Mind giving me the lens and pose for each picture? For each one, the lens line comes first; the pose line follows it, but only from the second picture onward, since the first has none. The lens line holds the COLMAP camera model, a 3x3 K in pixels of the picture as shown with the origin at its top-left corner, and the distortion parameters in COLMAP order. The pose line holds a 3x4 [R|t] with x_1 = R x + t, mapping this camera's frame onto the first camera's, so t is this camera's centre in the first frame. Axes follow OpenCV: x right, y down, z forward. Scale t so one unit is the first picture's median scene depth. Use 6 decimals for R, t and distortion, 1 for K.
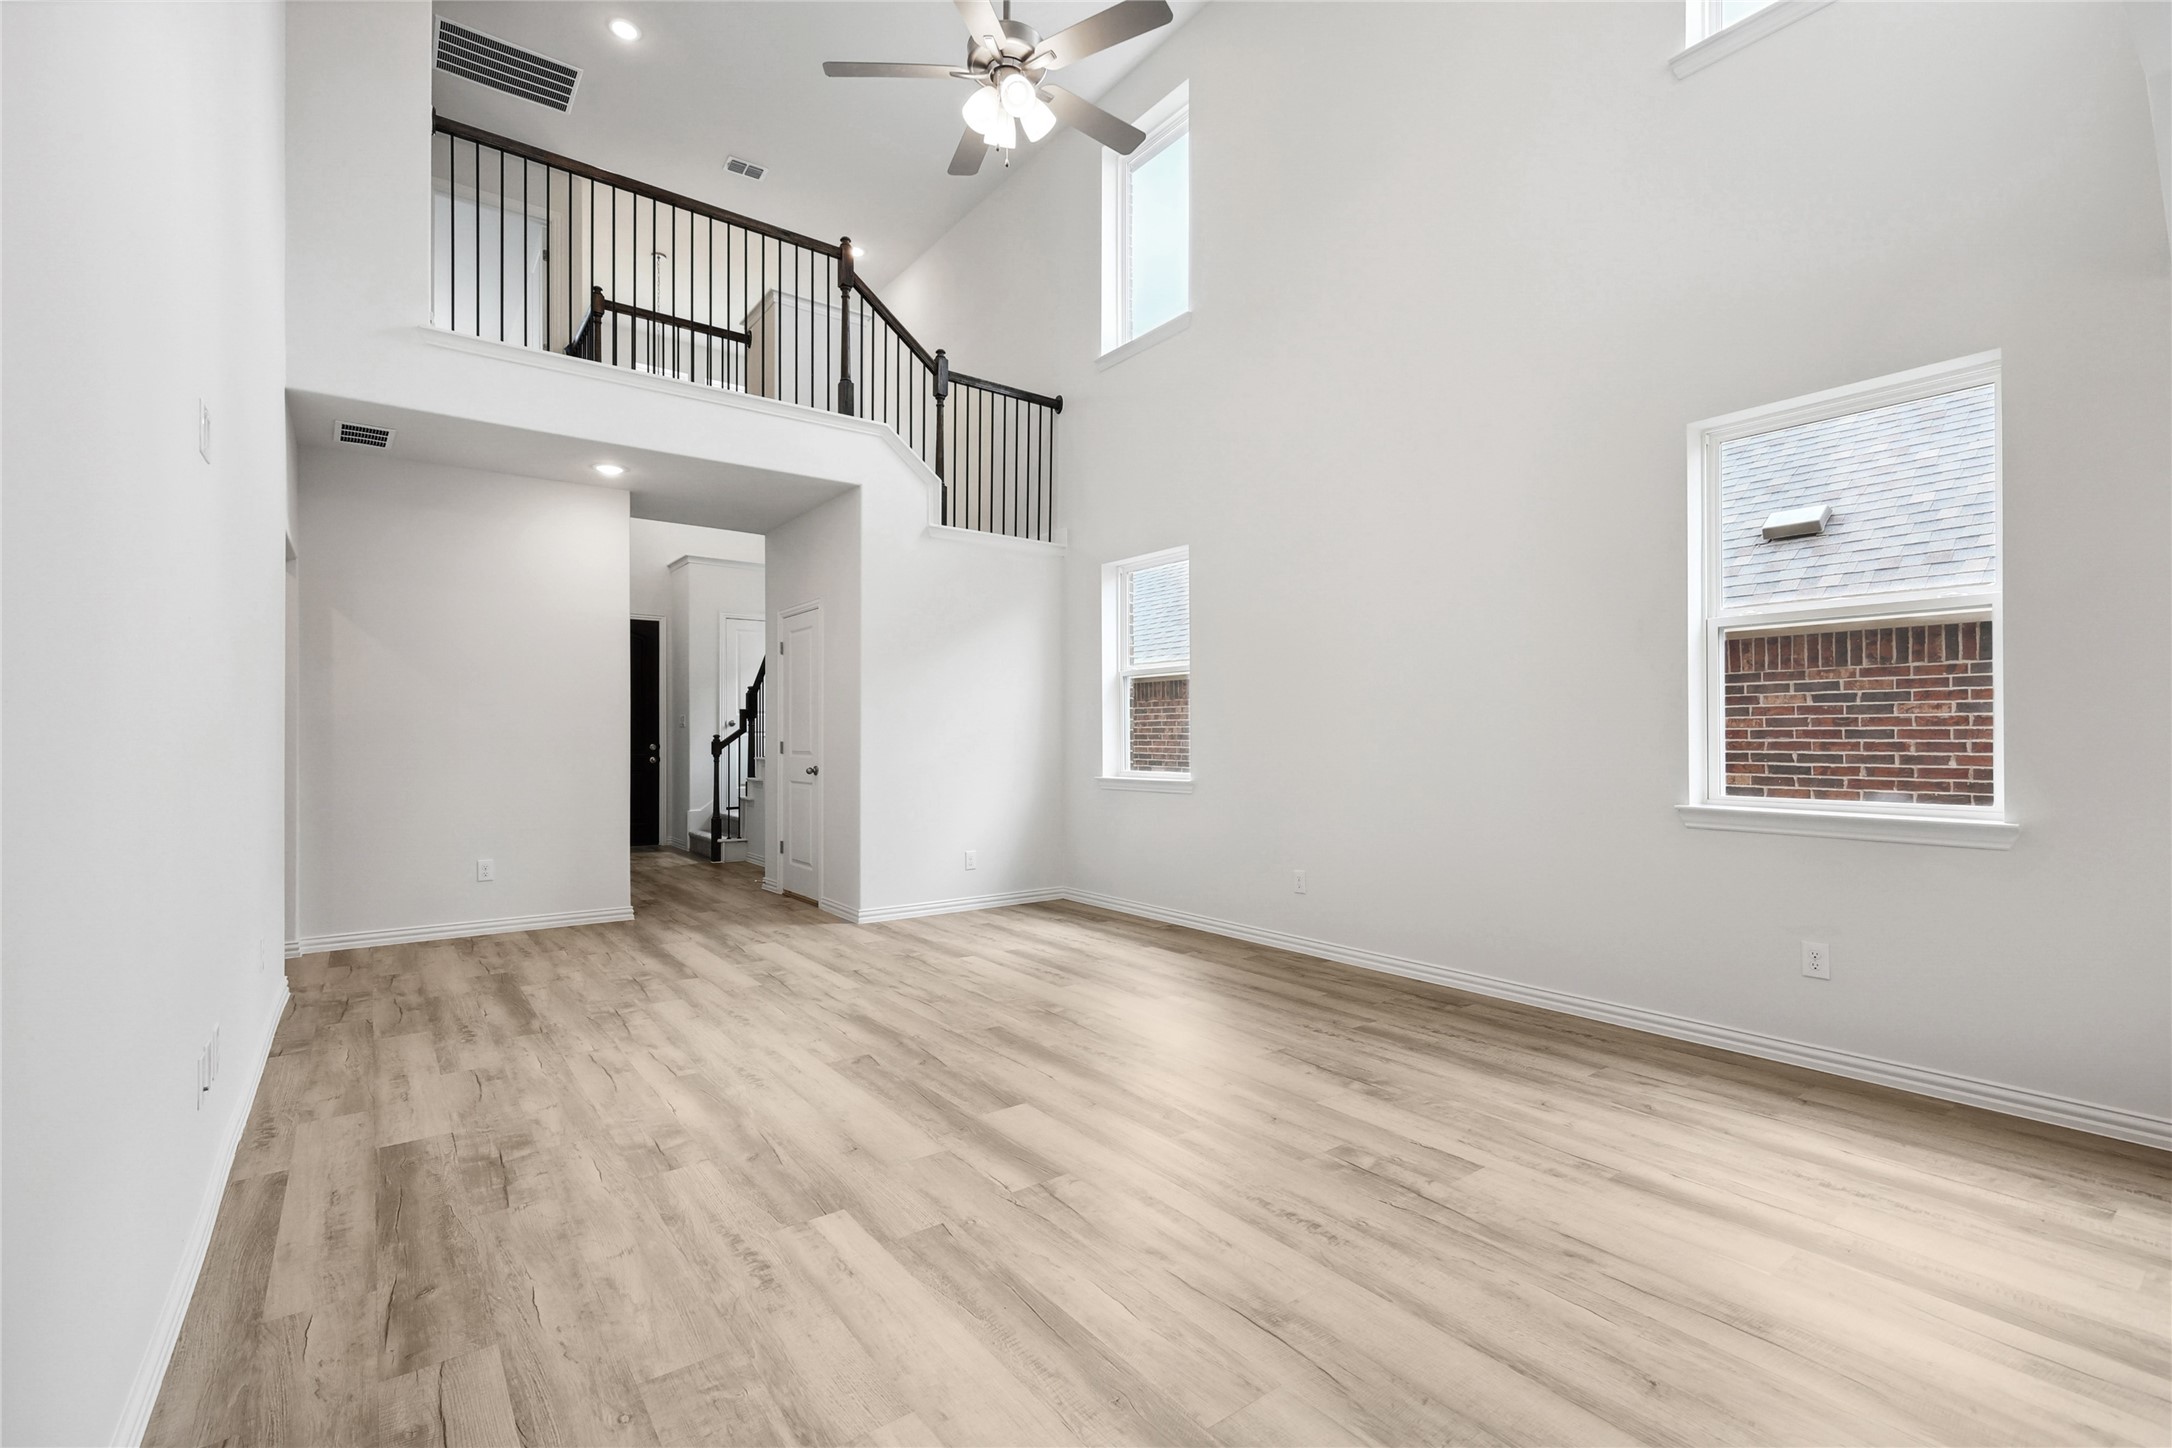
lens RADIAL K [[949.8, 0, 1073.8], [0, 949.8, 732.9], [0, 0, 1]] dist [0.005204, 0.000180]
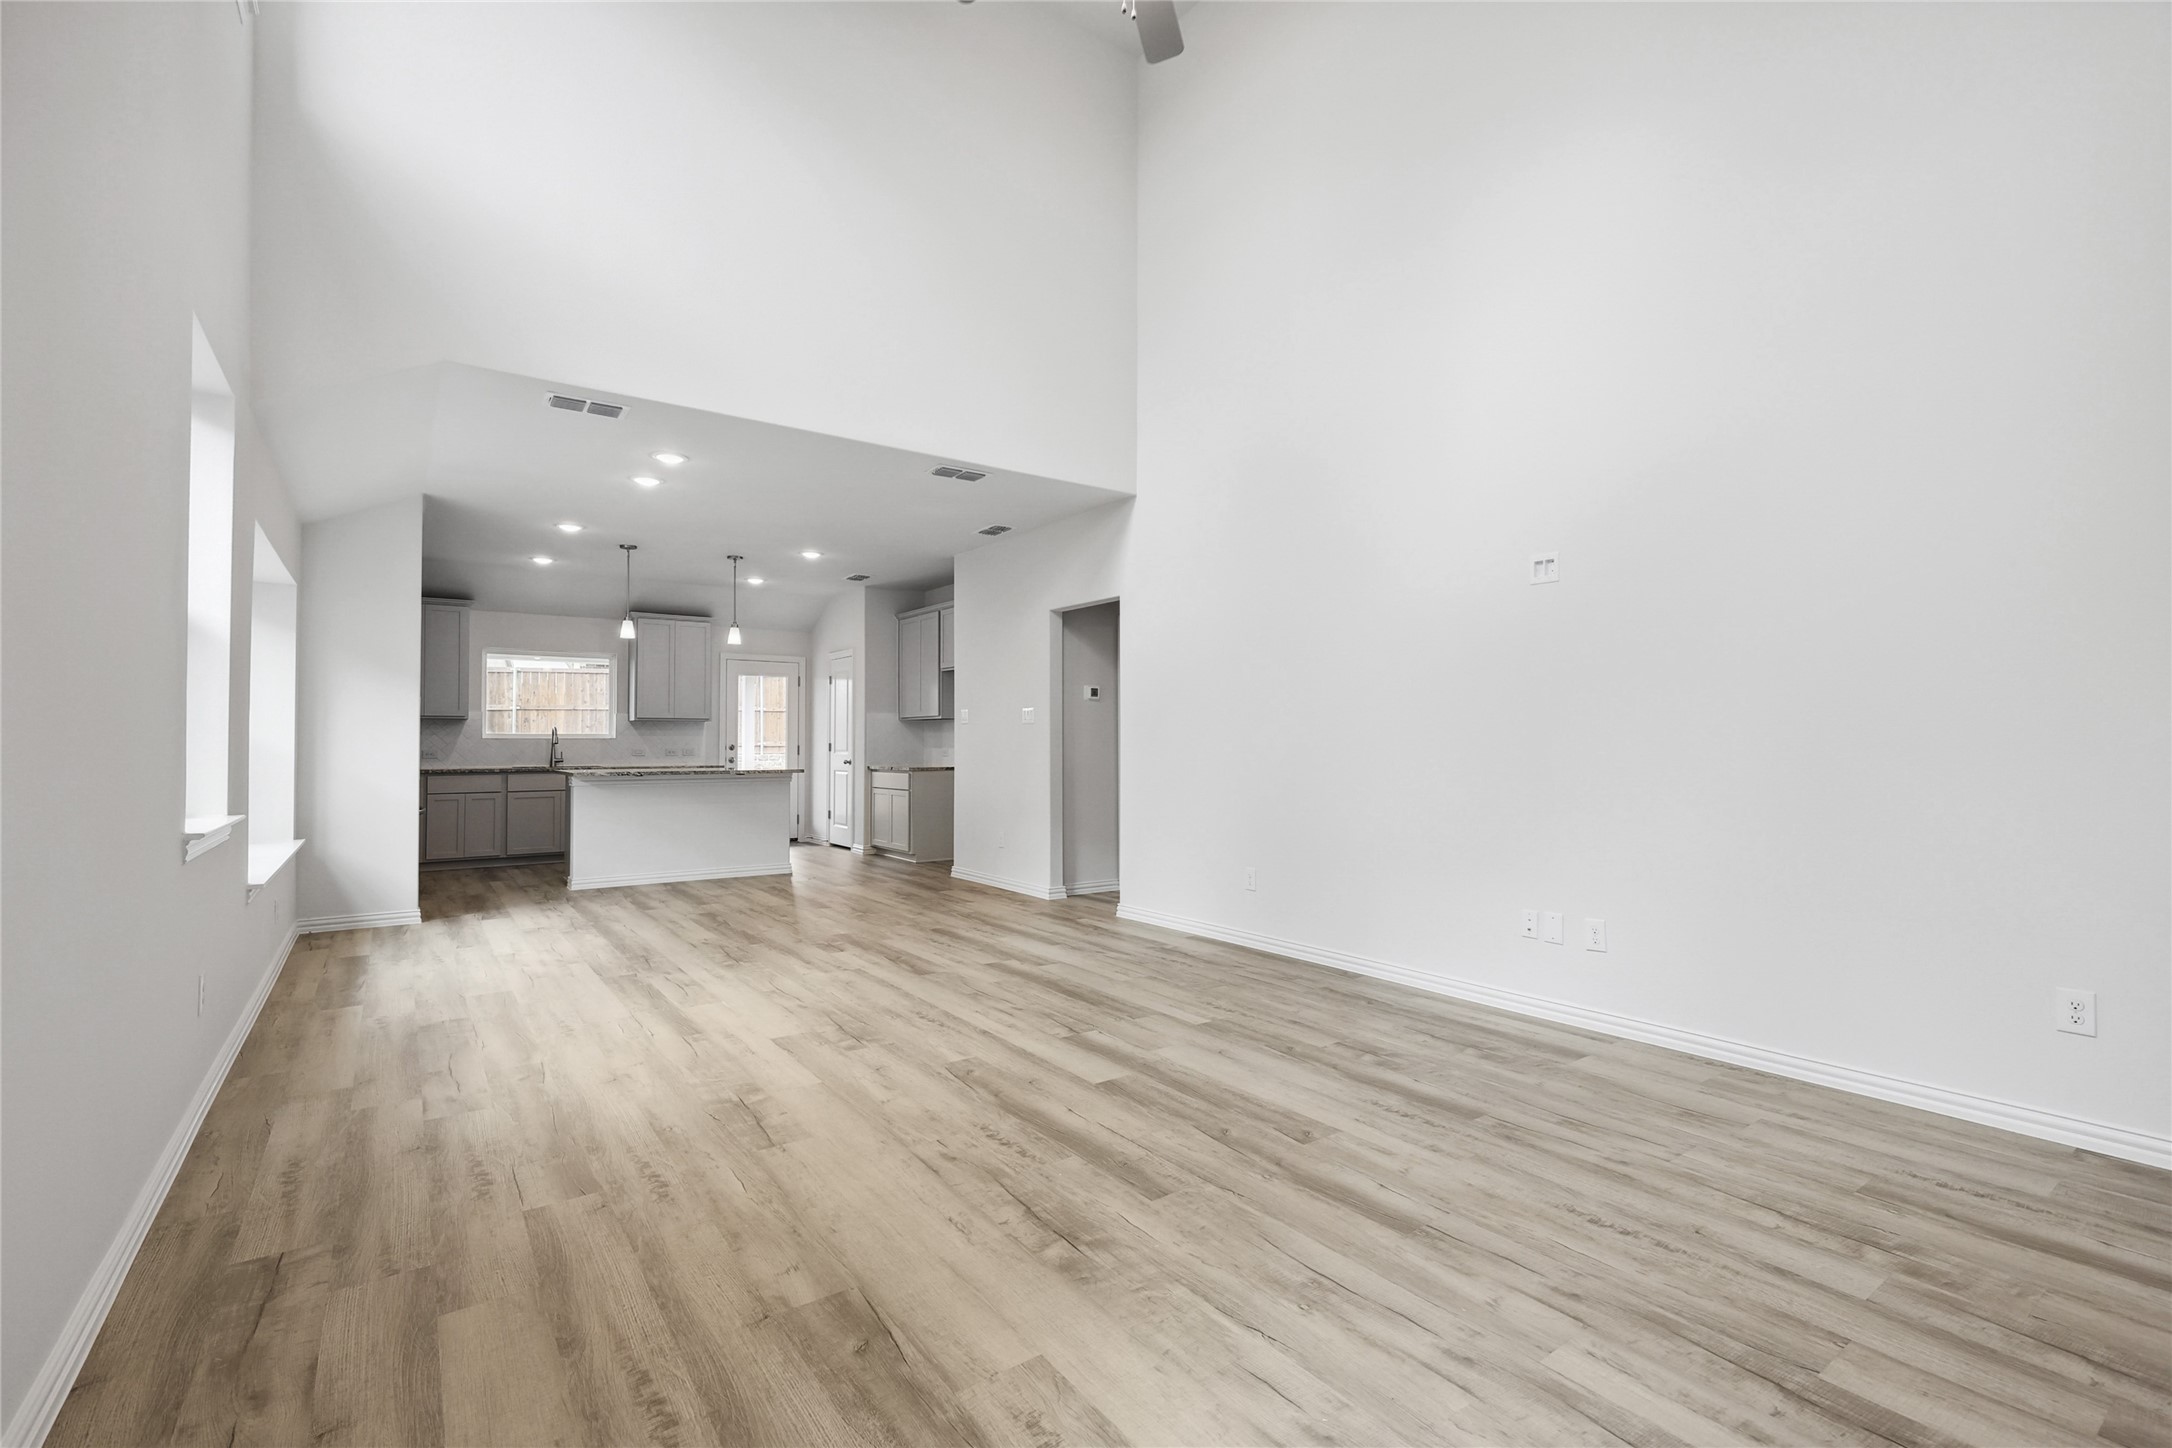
lens RADIAL K [[949.8, 0, 1067.6], [0, 949.8, 727.6], [0, 0, 1]] dist [0.005204, 0.000180]
pose [[-0.999448, 0.002360, 0.033125, -0.042402], [0.001611, 0.999743, -0.022599, 0.012307], [-0.033170, -0.022533, -0.999196, 1.551655]]
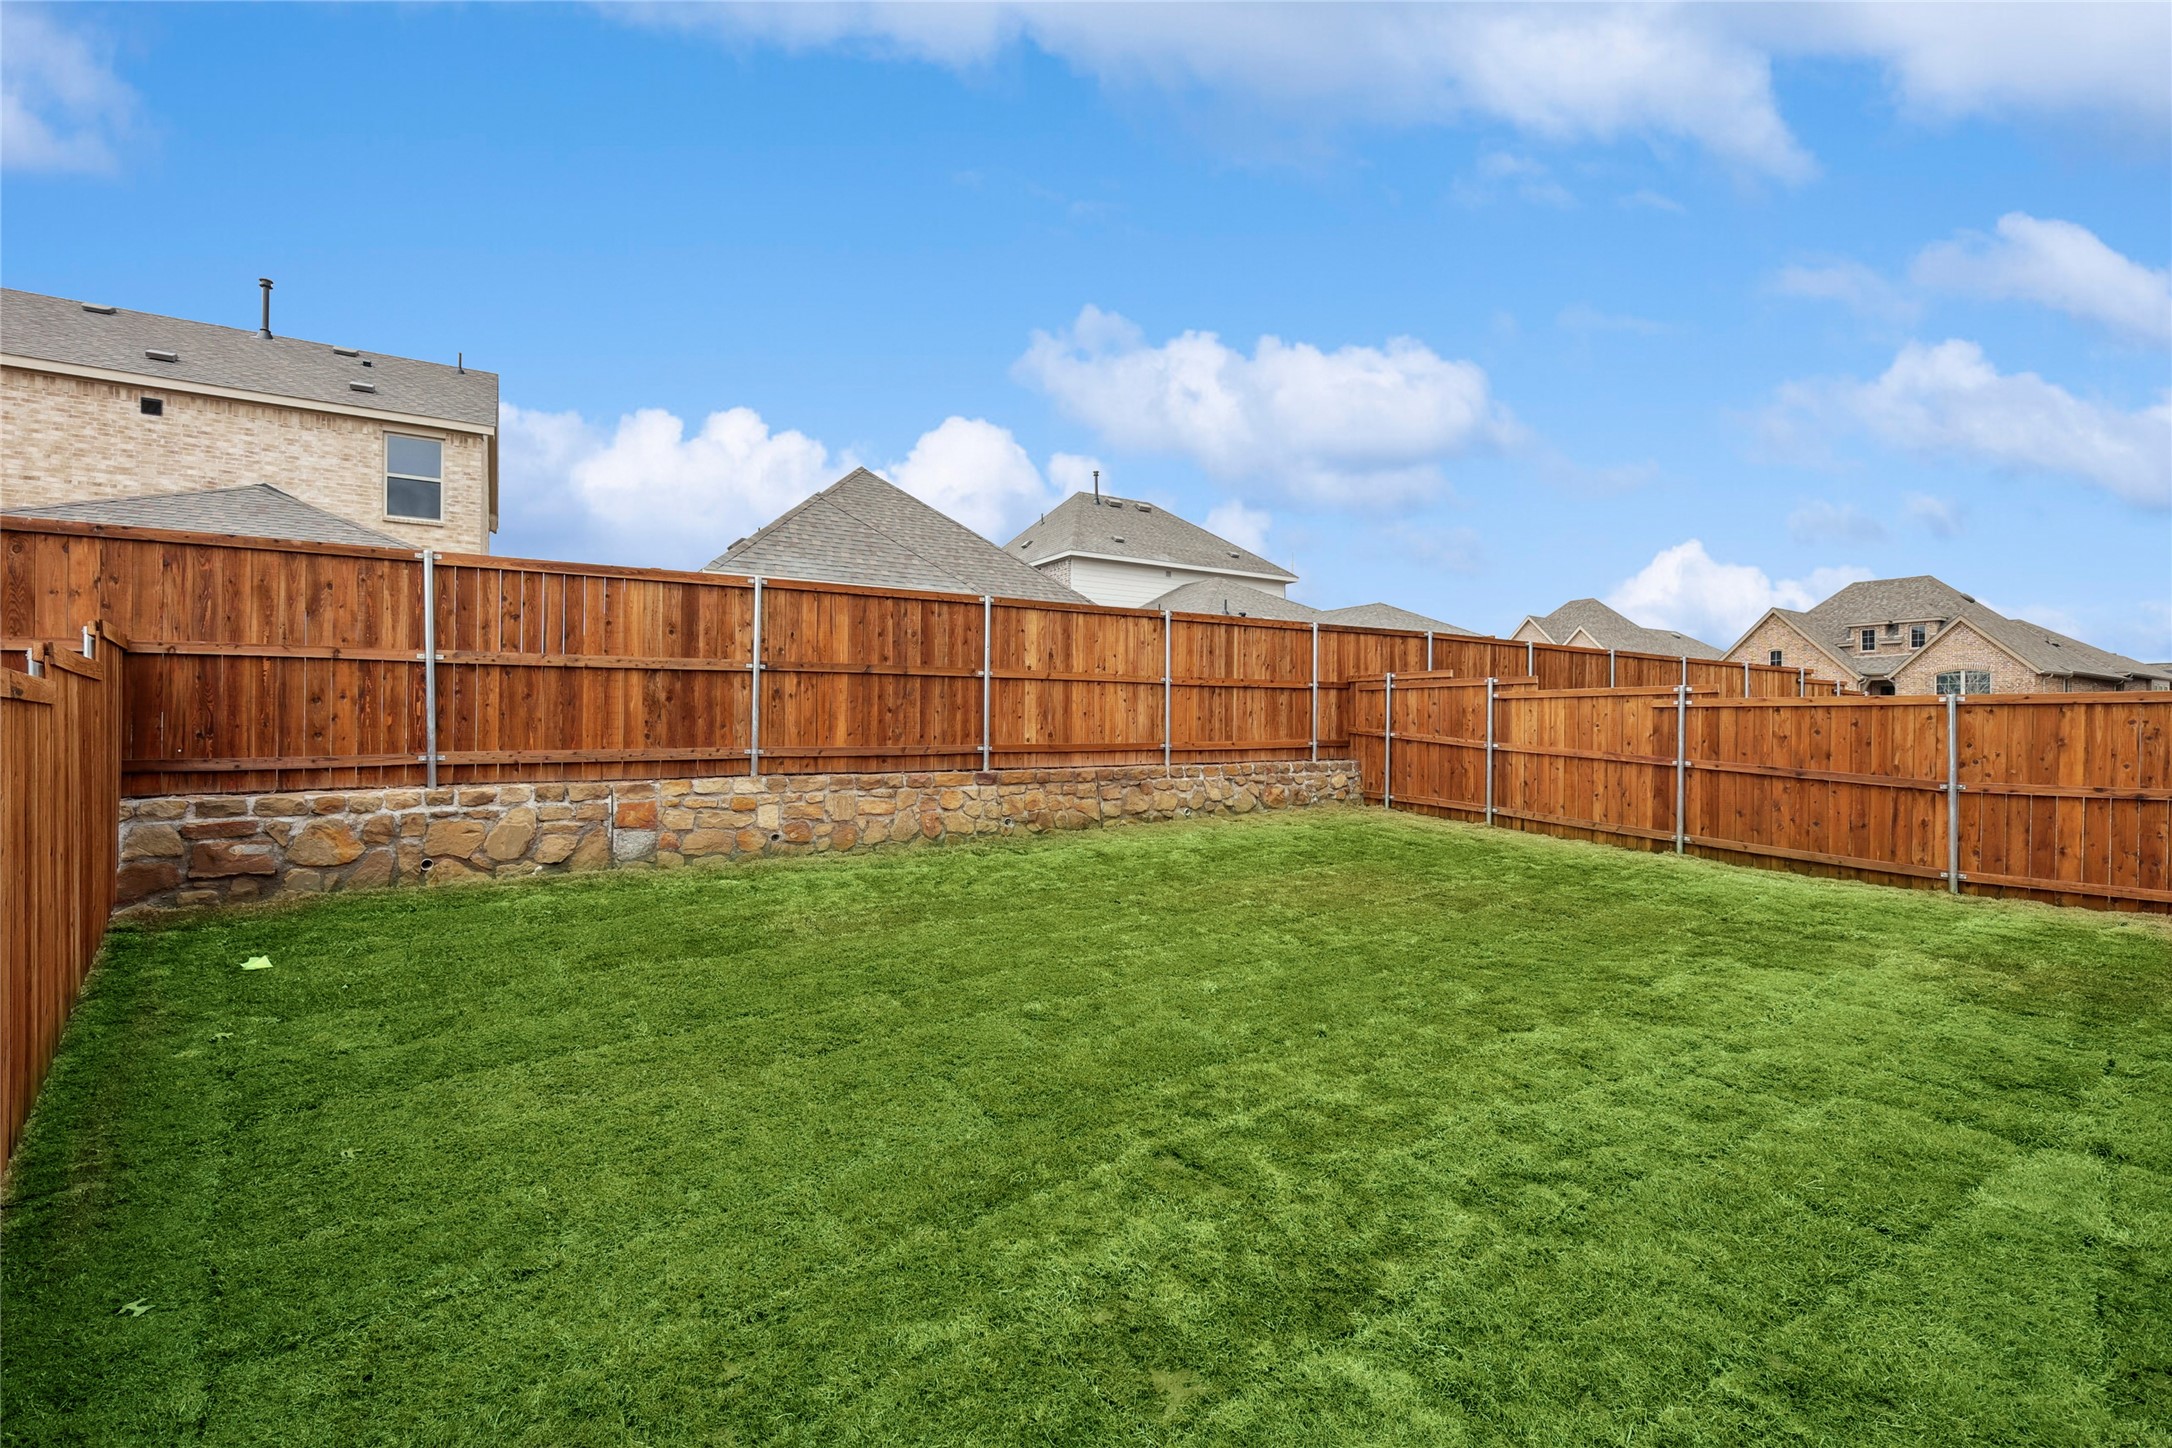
lens RADIAL K [[949.8, 0, 1068.9], [0, 949.8, 724.0], [0, 0, 1]] dist [0.005204, 0.000180]
pose [[-0.998112, -0.007405, -0.060974, 2.481805], [-0.006703, 0.999909, -0.011711, -0.054337], [0.061055, -0.011280, -0.998071, -1.110335]]
